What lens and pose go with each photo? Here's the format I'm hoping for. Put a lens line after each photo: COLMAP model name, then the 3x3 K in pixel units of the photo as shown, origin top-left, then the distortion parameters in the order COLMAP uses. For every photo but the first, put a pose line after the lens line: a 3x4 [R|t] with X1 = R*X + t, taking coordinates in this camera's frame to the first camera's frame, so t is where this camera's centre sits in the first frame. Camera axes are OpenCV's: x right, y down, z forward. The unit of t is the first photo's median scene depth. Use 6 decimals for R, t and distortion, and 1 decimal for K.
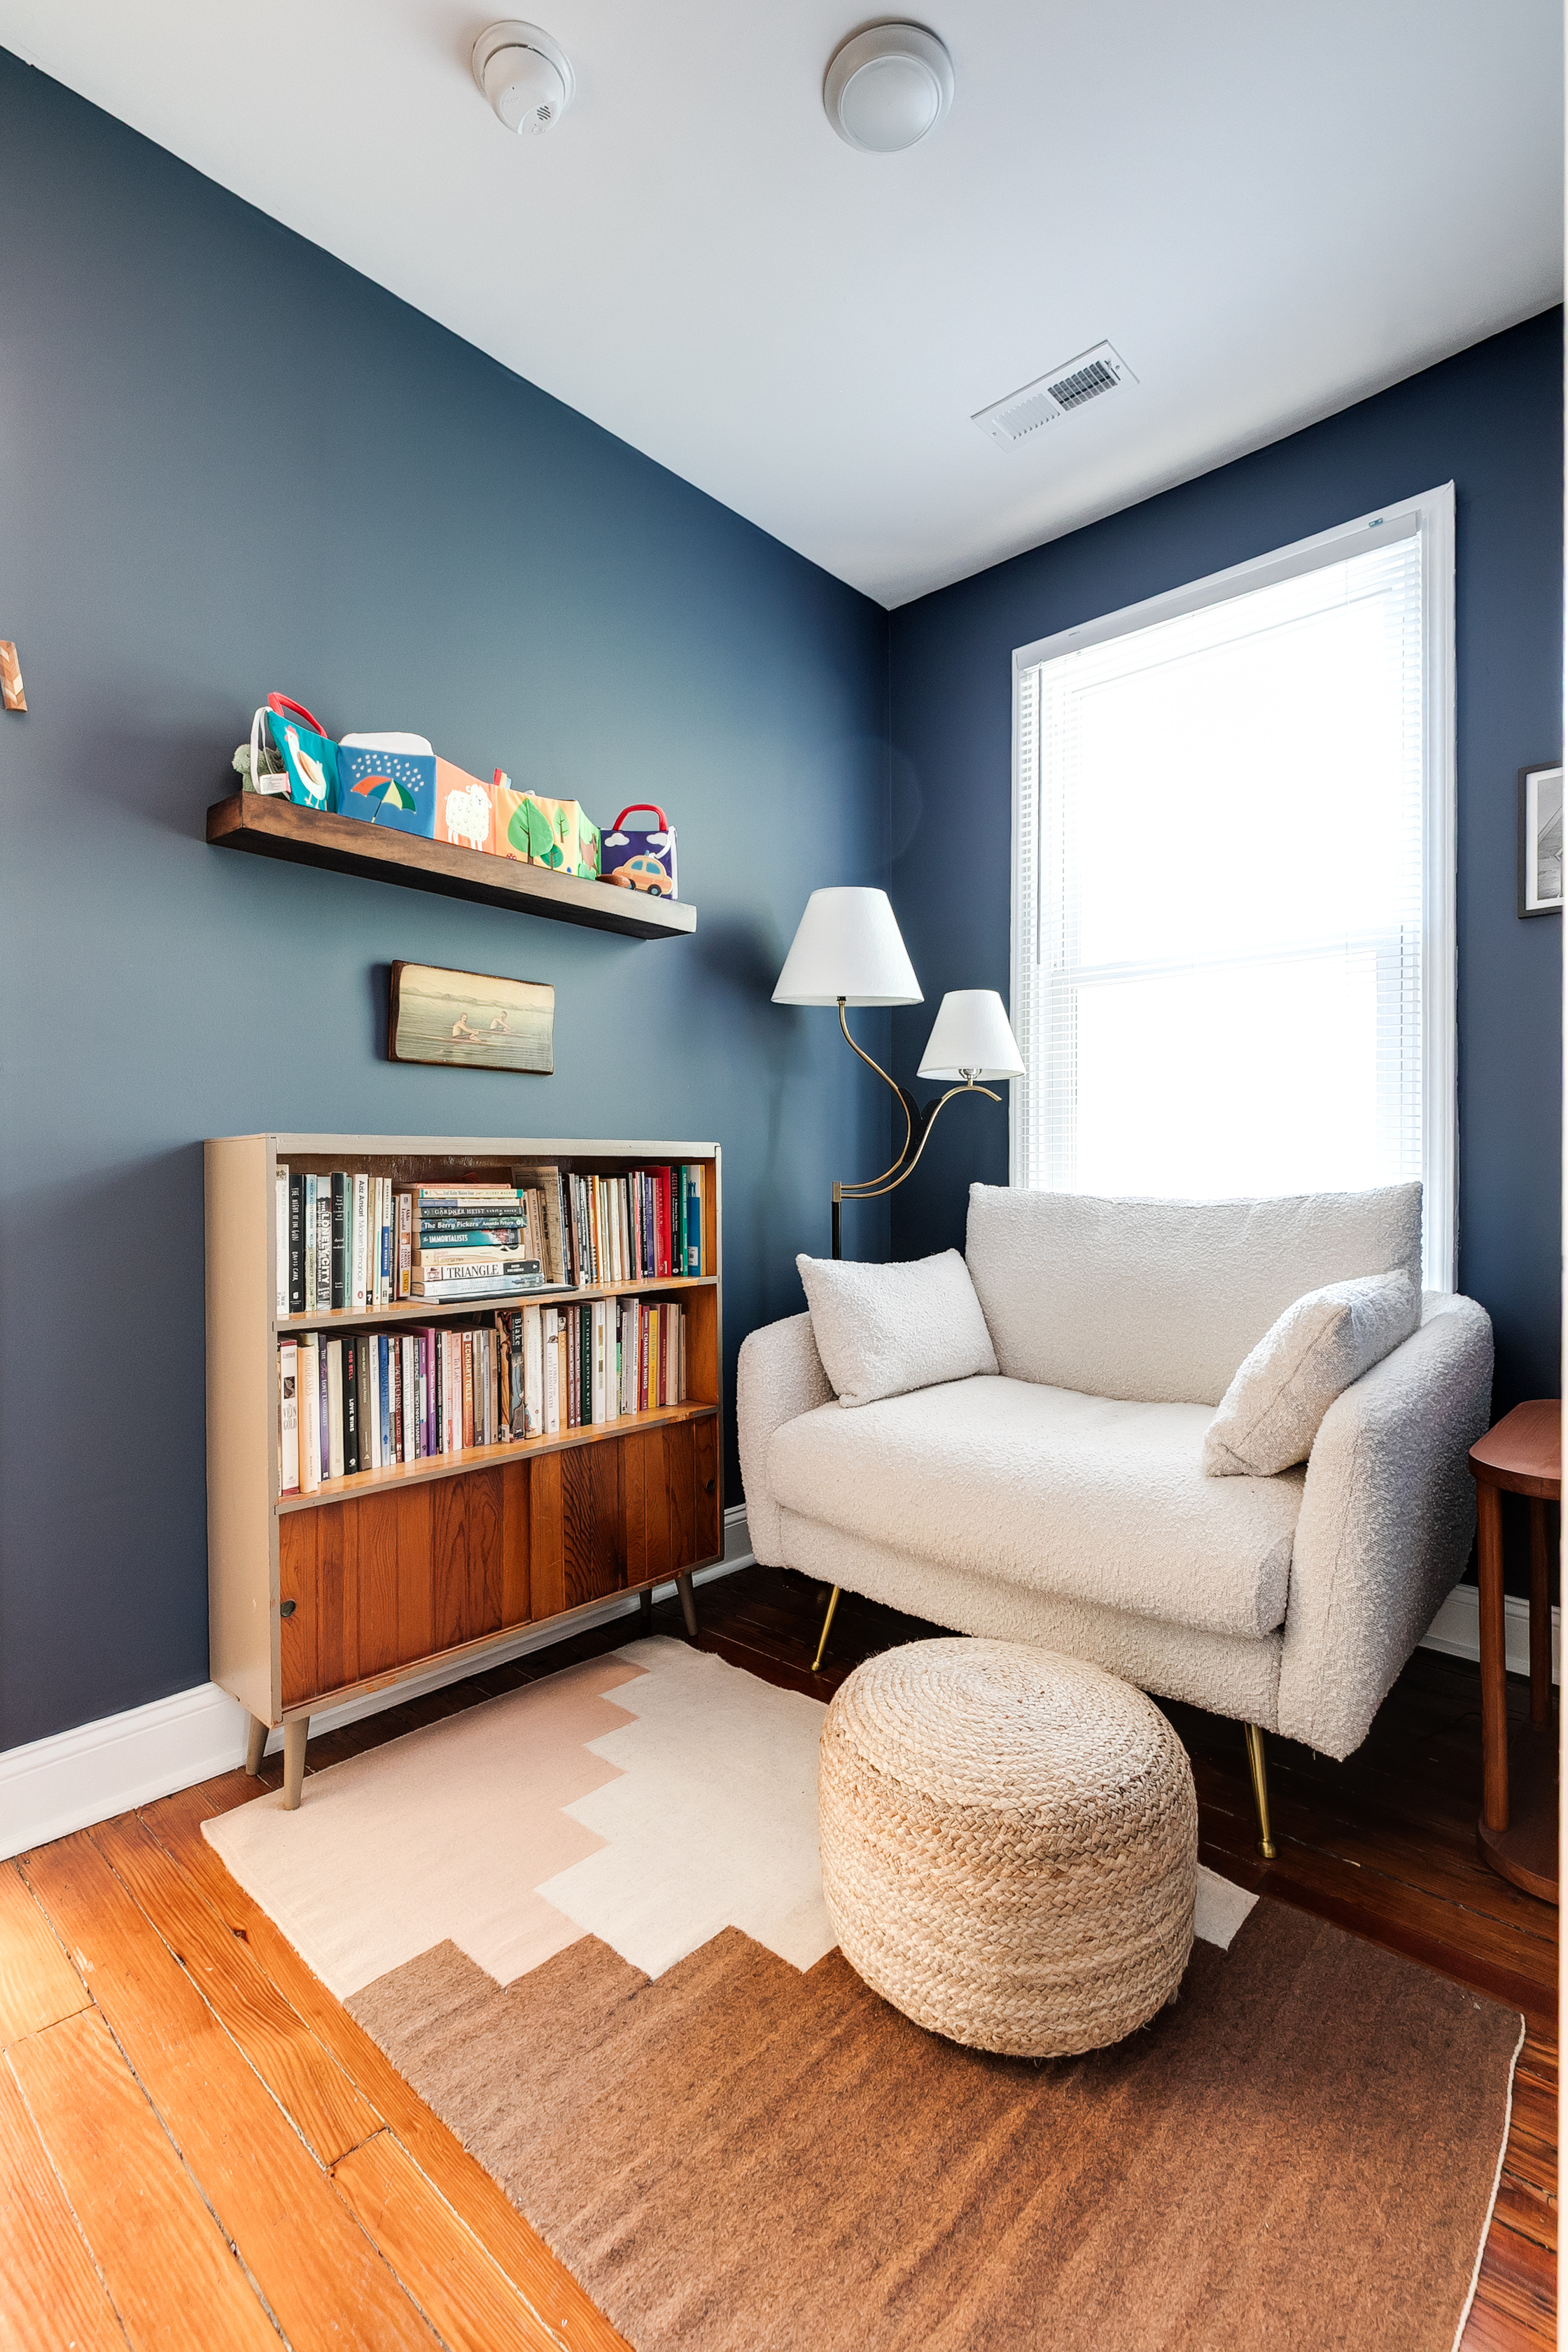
lens RADIAL K [[1076.5, 0, 788.2], [0, 1076.5, 1171.4], [0, 0, 1]] dist [0.011676, -0.002770]
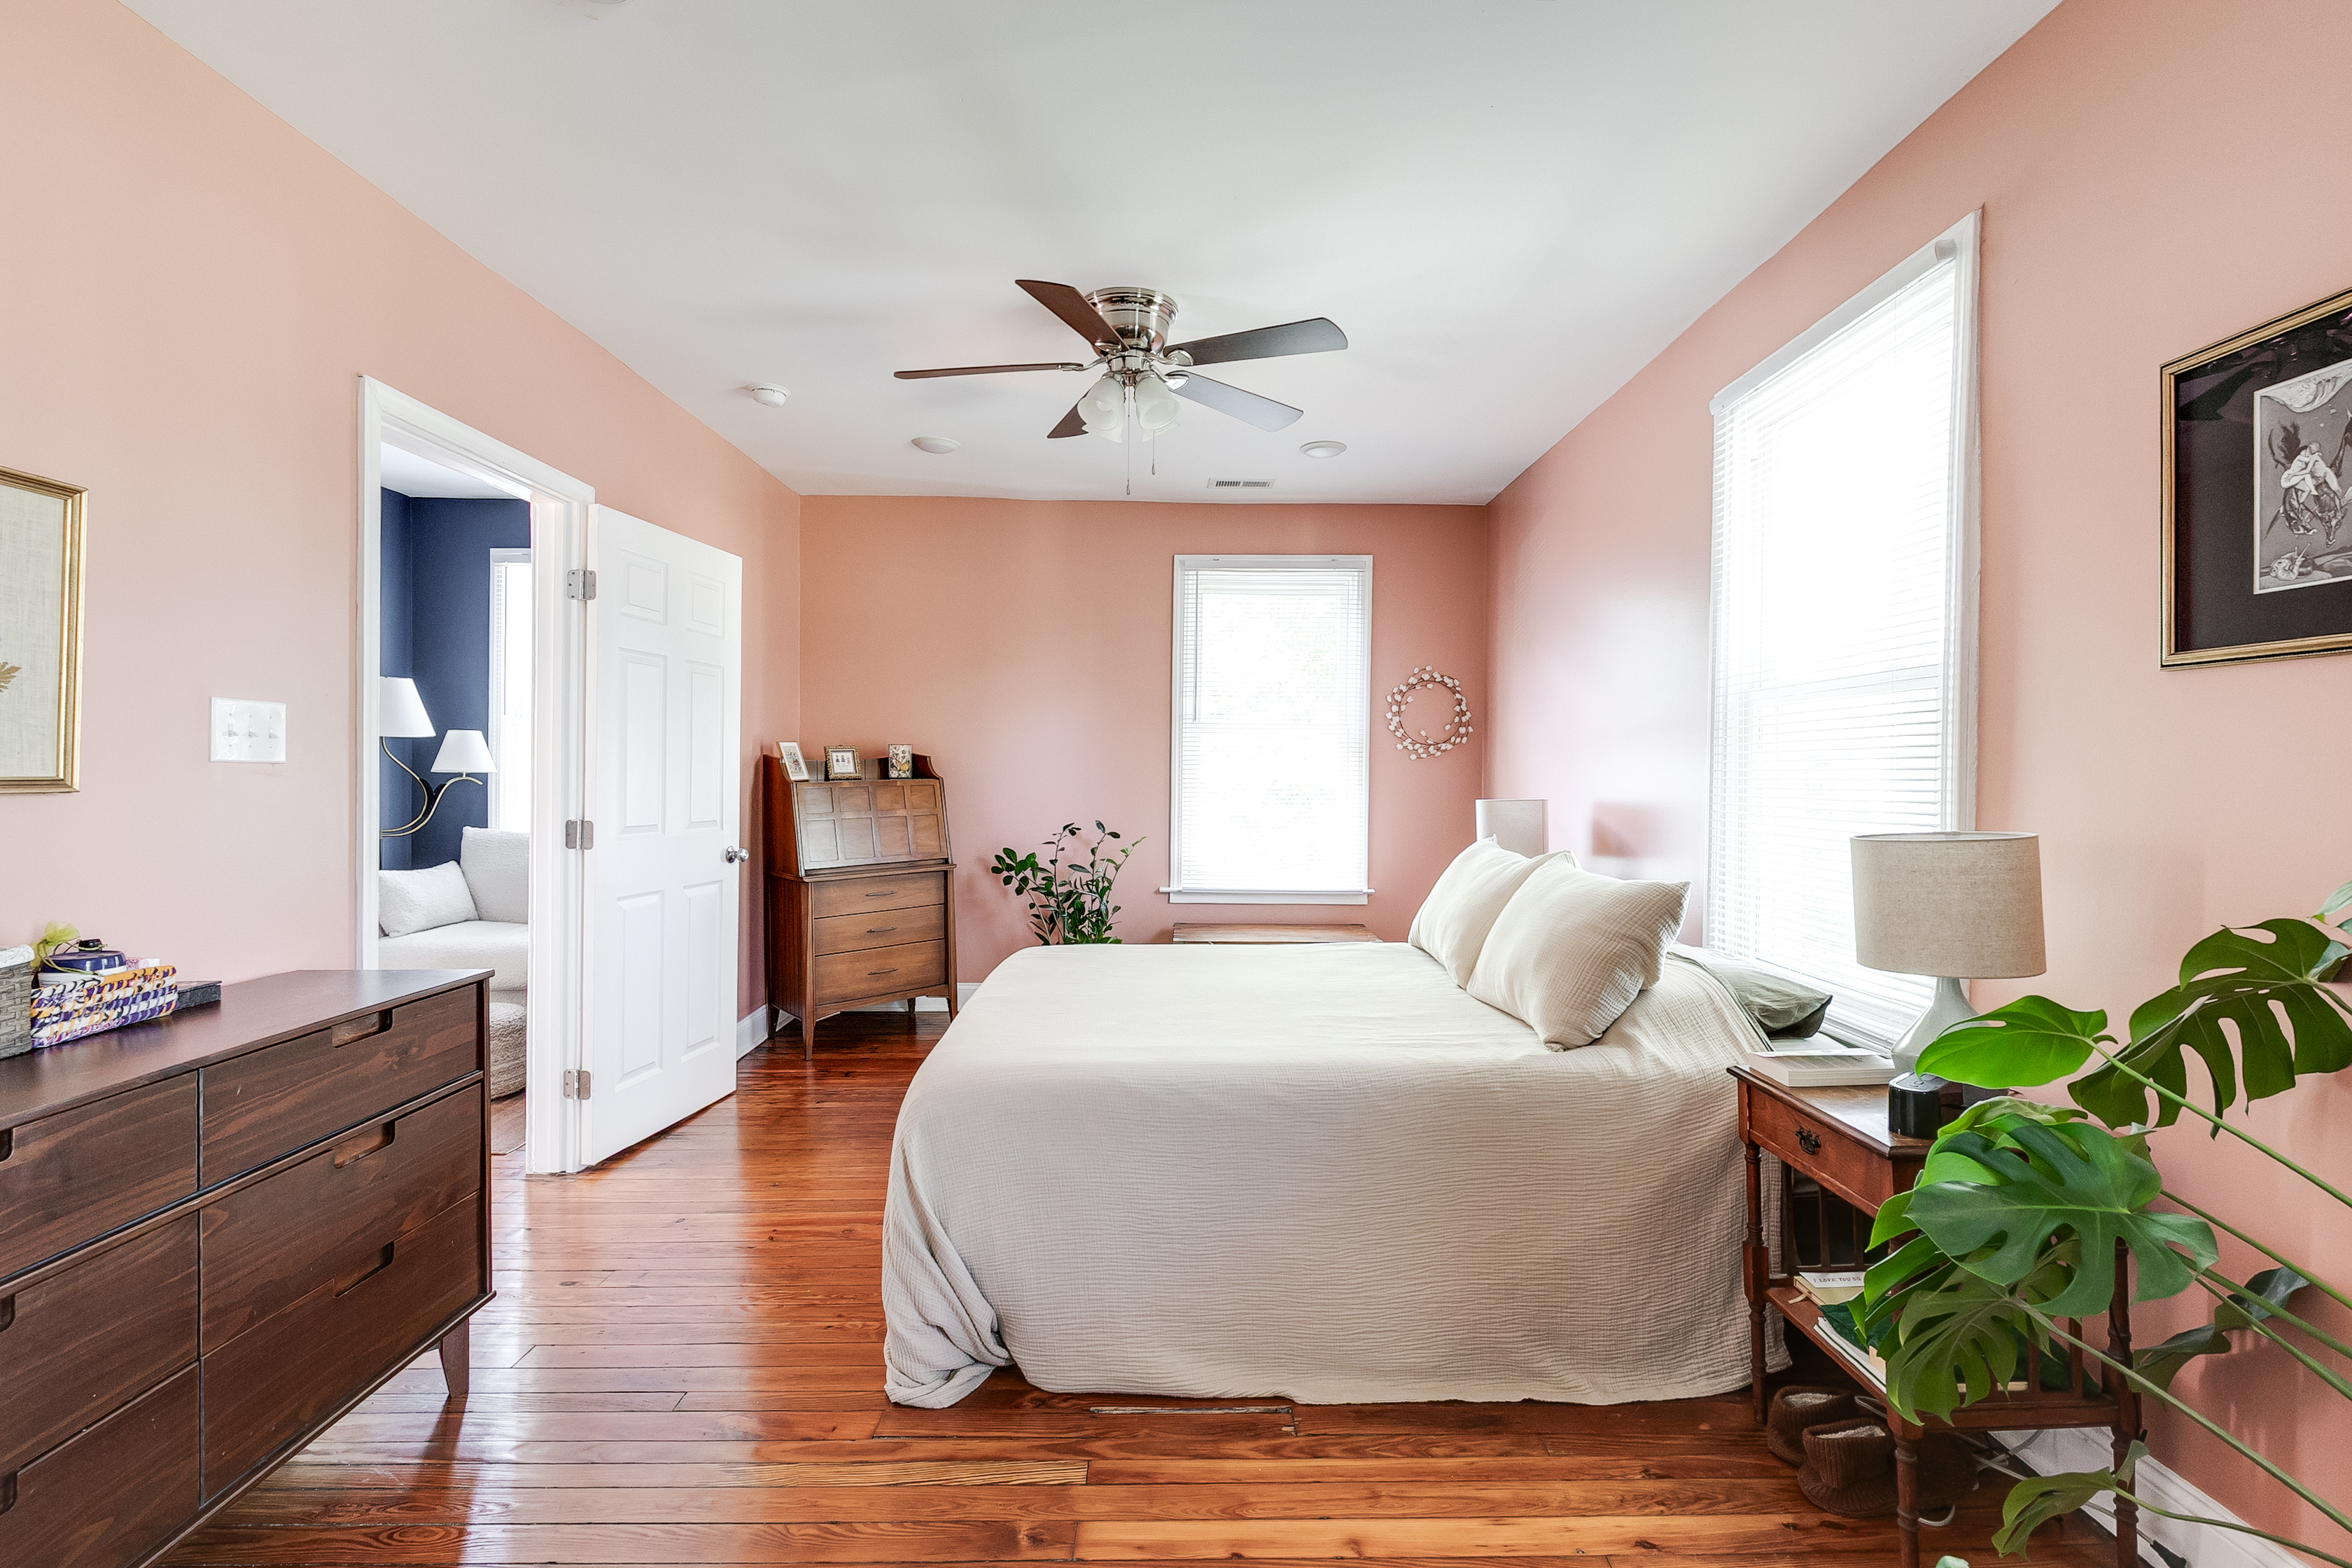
lens RADIAL K [[1076.5, 0, 1164.2], [0, 1076.5, 774.0], [0, 0, 1]] dist [0.011676, -0.002770]
pose [[0.745301, 0.001115, 0.666727, -0.196361], [-0.006967, 0.999957, 0.006115, -0.108314], [-0.666692, -0.009202, 0.745277, -1.340100]]
